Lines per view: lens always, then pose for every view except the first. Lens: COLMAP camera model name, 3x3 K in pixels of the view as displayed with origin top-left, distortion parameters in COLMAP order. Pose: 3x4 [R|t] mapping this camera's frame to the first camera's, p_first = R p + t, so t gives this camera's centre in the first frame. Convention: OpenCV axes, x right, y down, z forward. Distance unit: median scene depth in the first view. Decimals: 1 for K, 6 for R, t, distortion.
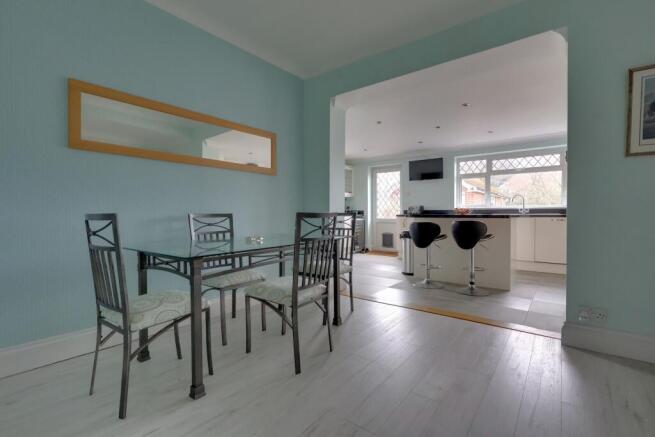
lens RADIAL K [[301.7, 0, 330.3], [0, 301.7, 217.6], [0, 0, 1]] dist [0.004812, -0.000241]
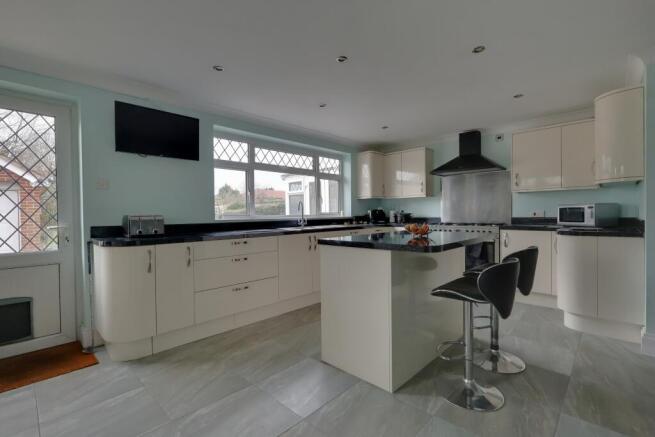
lens RADIAL K [[301.7, 0, 327.3], [0, 301.7, 217.8], [0, 0, 1]] dist [0.004812, -0.000241]
pose [[0.128010, -0.013940, 0.991675, -0.099282], [0.028543, 0.999539, 0.010366, -0.036148], [-0.991362, 0.026978, 0.128348, 0.751232]]
